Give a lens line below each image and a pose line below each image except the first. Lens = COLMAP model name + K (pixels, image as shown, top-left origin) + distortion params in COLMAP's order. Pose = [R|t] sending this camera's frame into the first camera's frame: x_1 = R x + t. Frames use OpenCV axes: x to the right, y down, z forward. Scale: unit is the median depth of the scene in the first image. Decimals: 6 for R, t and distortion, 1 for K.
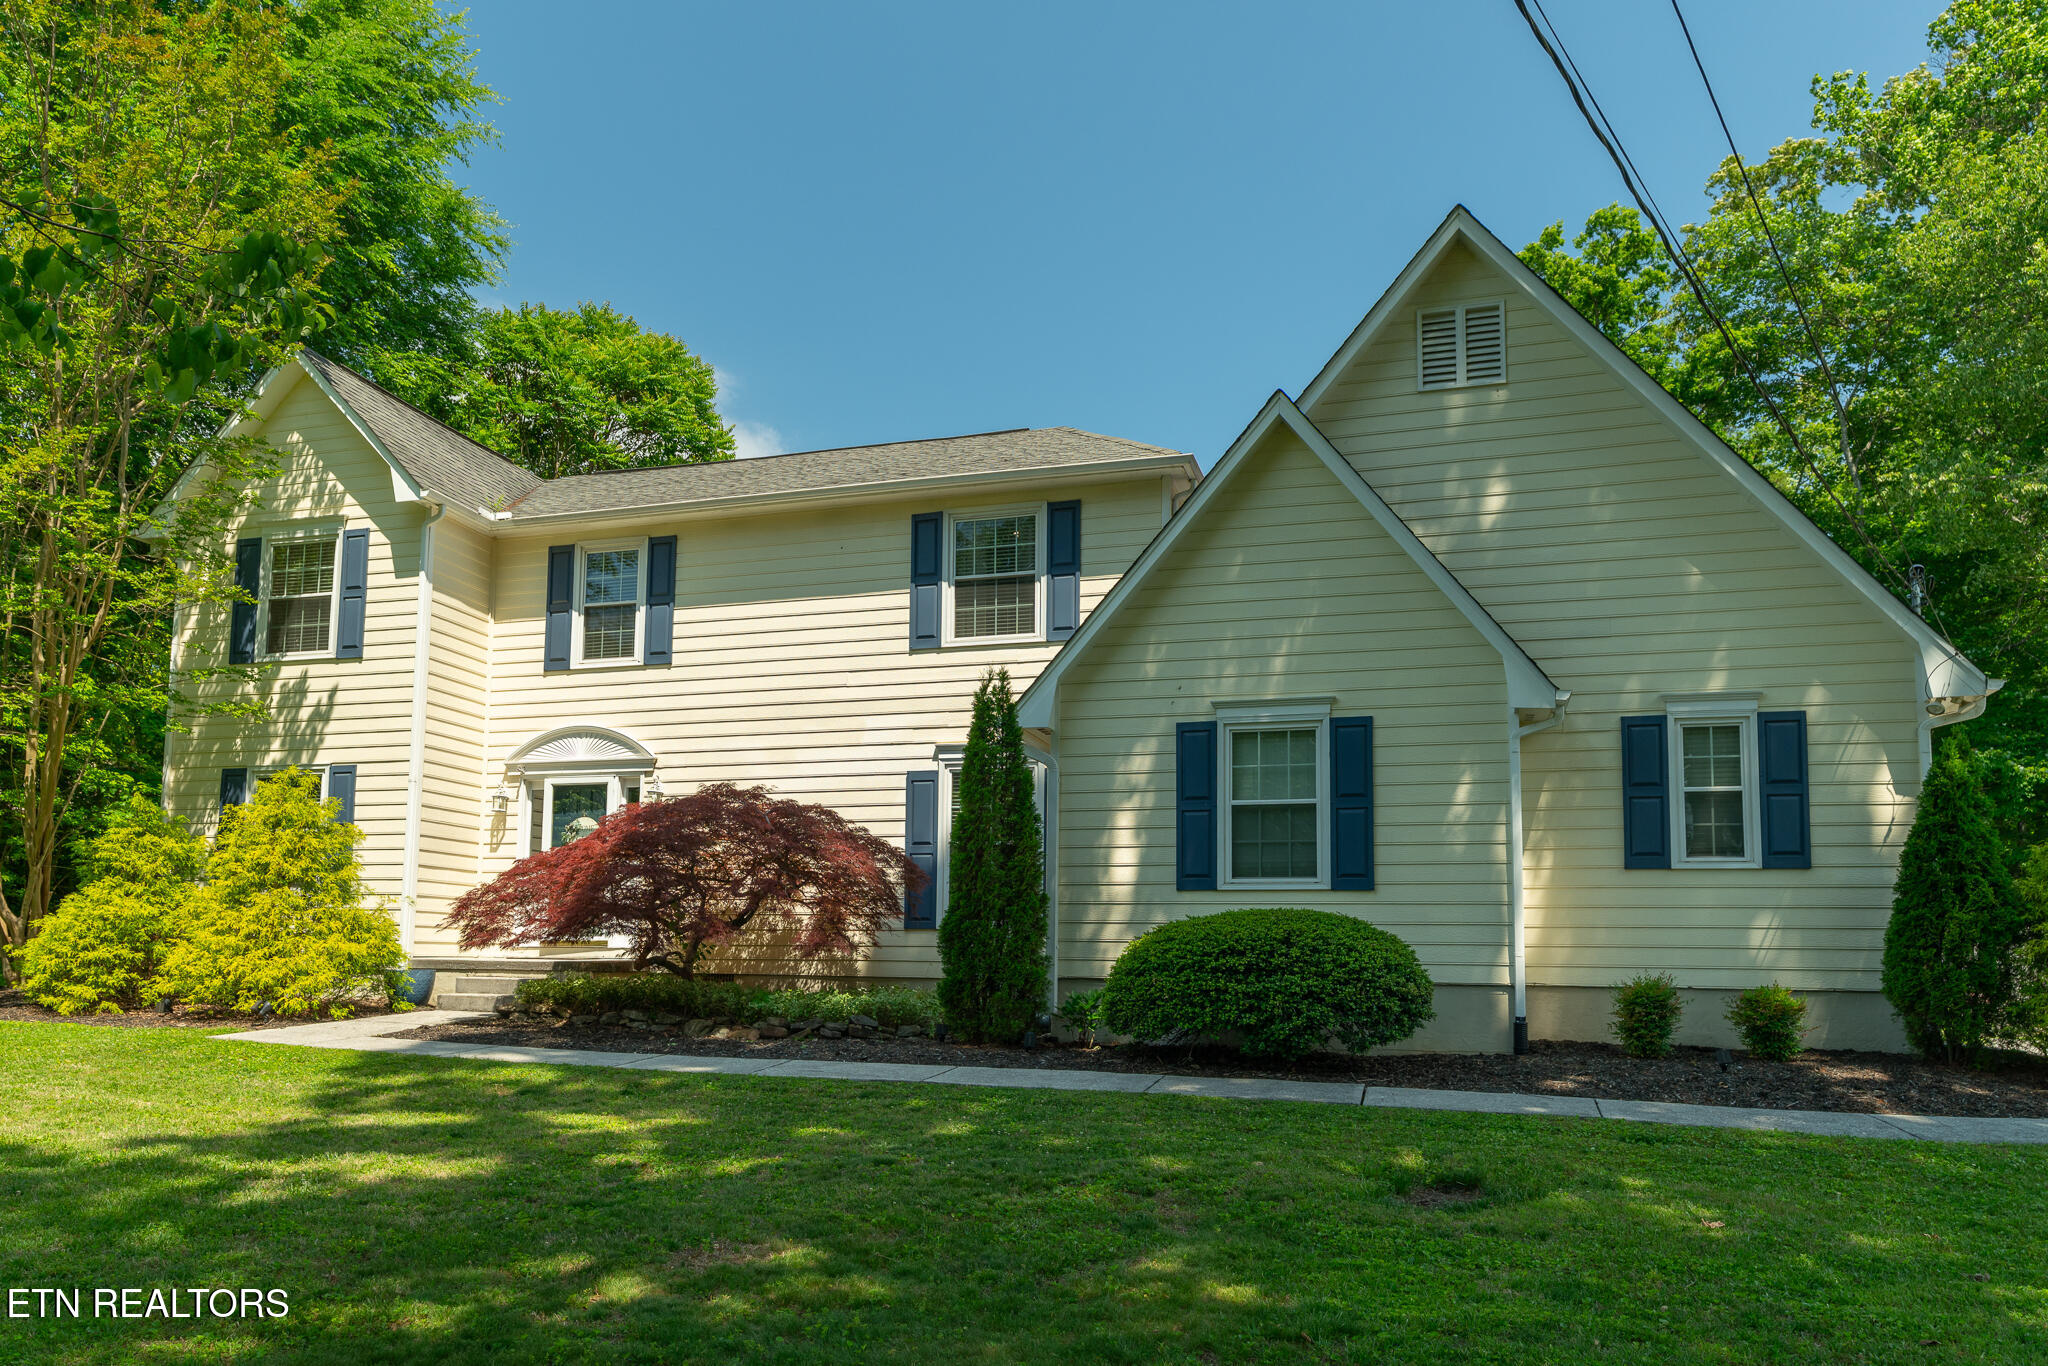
lens RADIAL K [[1428.5, 0, 1019.9], [0, 1428.5, 799.7], [0, 0, 1]] dist [0.007257, 0.002447]
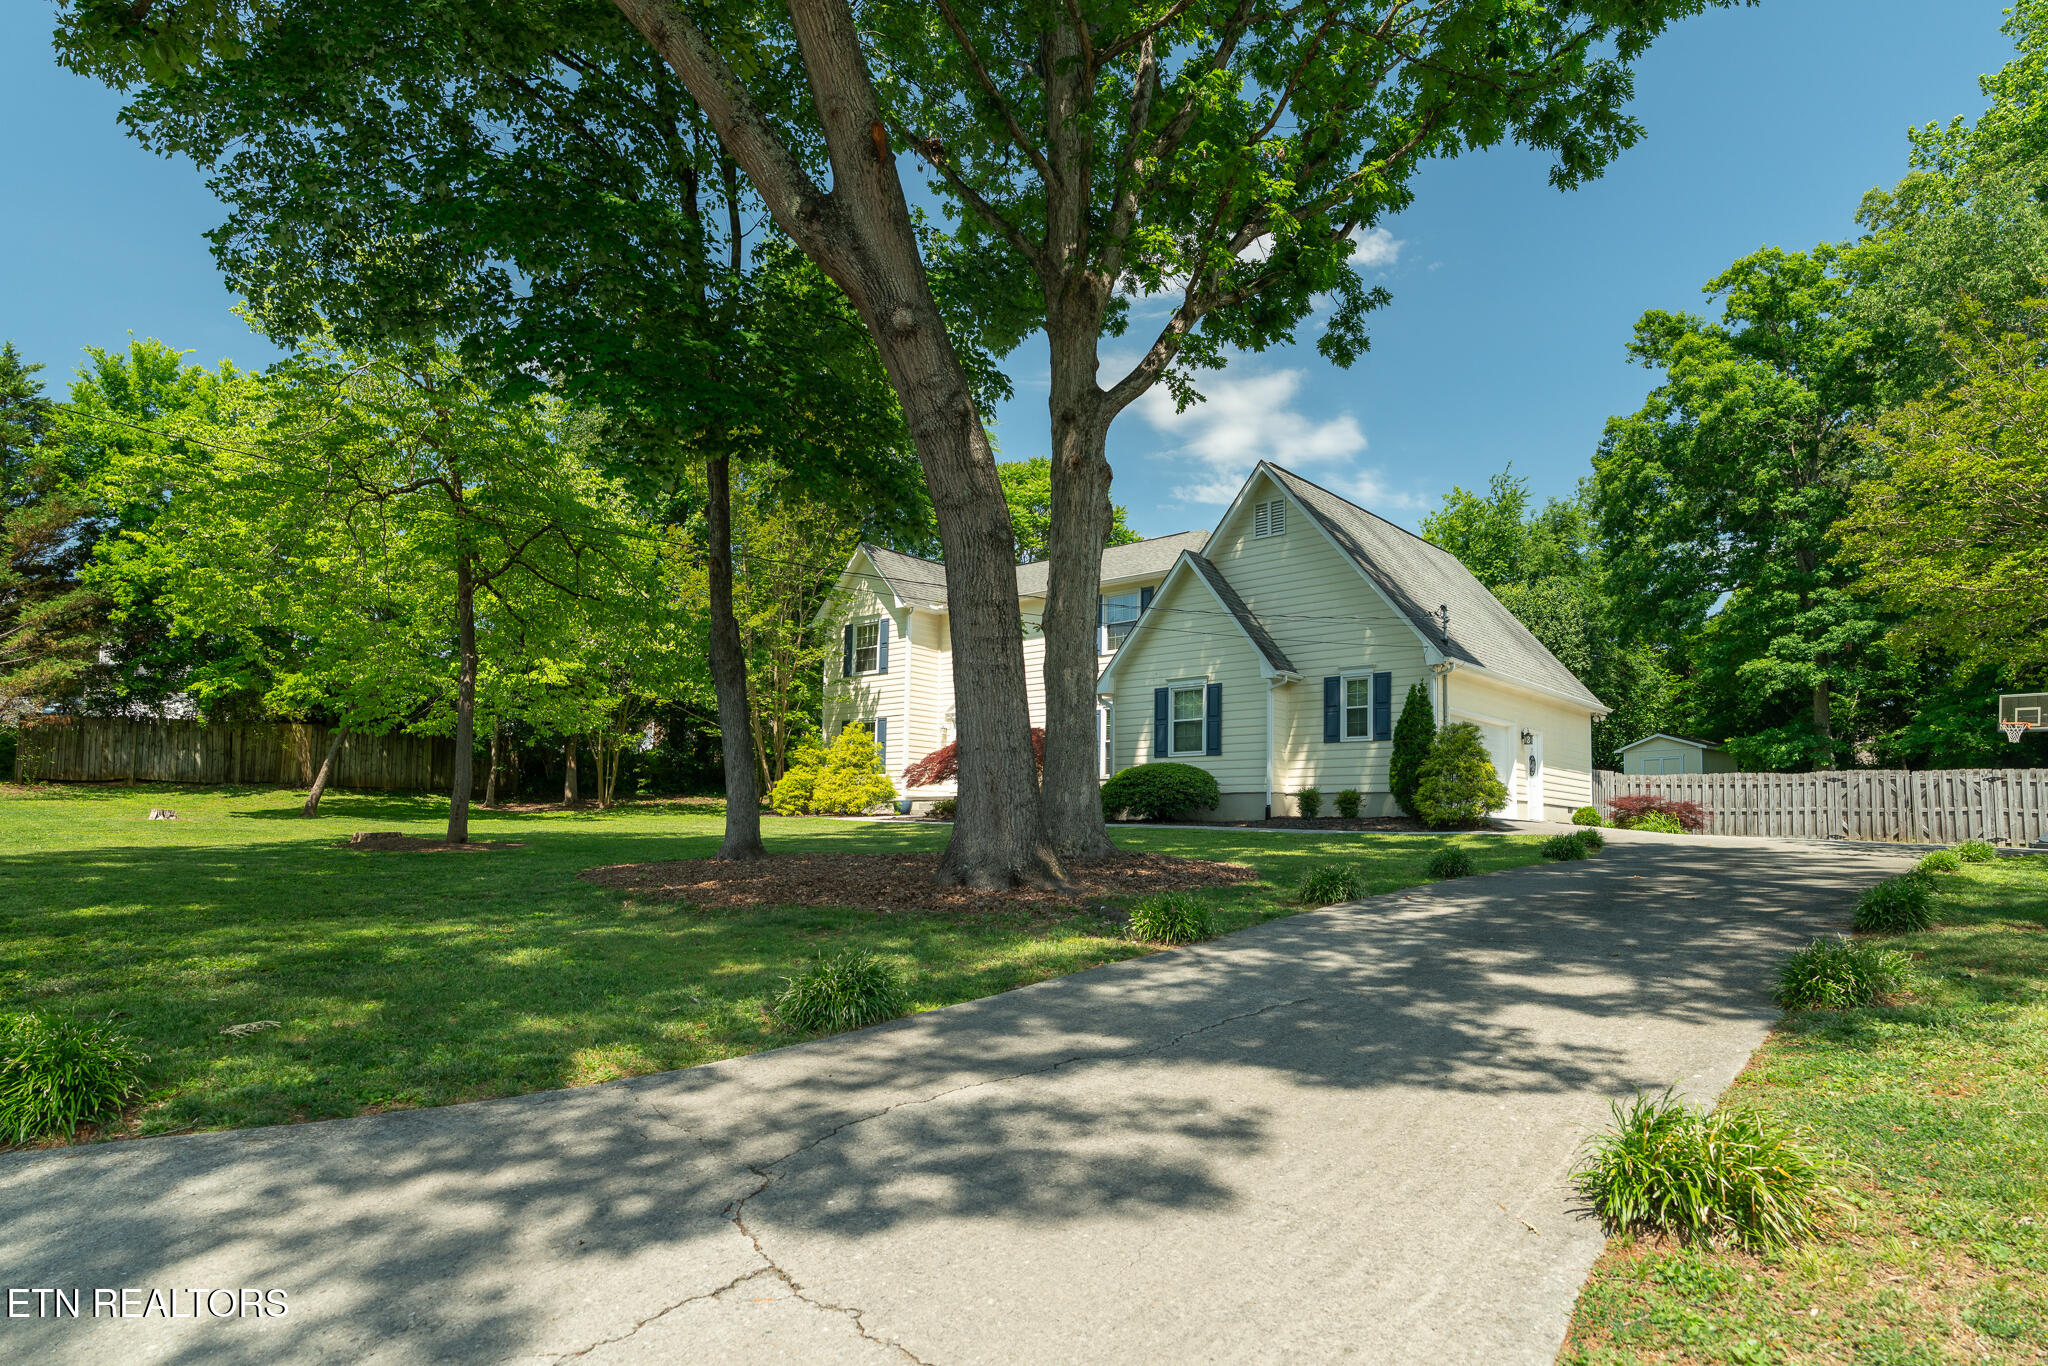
lens RADIAL K [[1178.4, 0, 1024.9], [0, 1178.4, 655.7], [0, 0, 1]] dist [0.024860, -0.000597]
pose [[0.907541, -0.065472, -0.414828, 0.625498], [0.046432, 0.997360, -0.055831, -0.006782], [0.417389, 0.031407, 0.908185, -0.769529]]
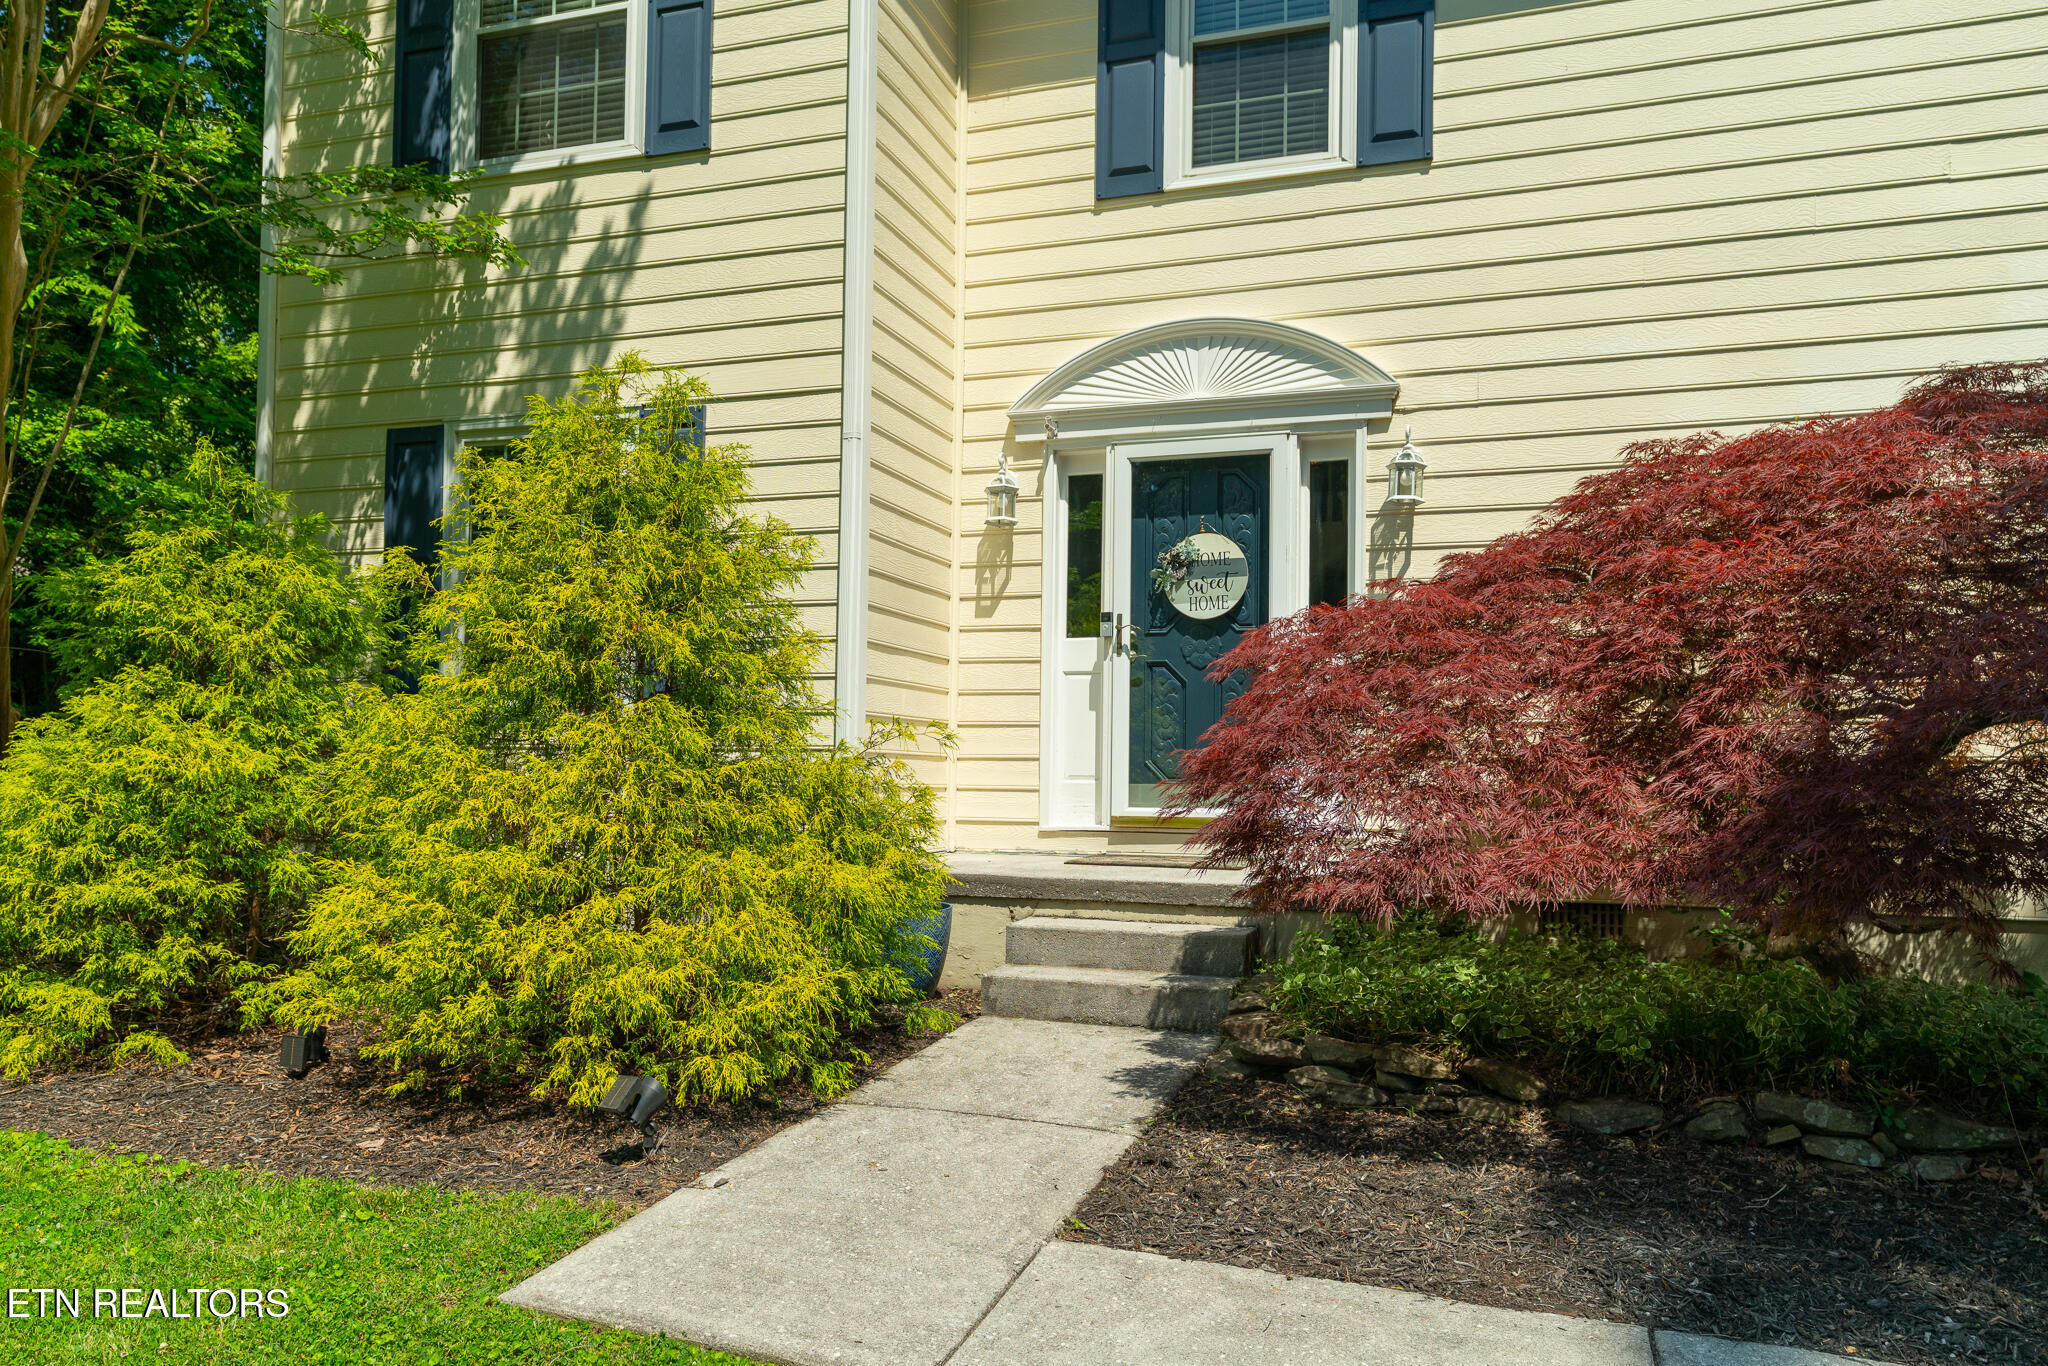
lens RADIAL K [[1487.9, 0, 1030.1], [0, 1487.9, 708.2], [0, 0, 1]] dist [-0.032375, 0.098520]
pose [[0.998865, -0.001678, -0.047602, -0.361668], [0.005048, 0.997480, 0.070763, 0.035461], [0.047364, -0.070923, 0.996357, 0.585774]]
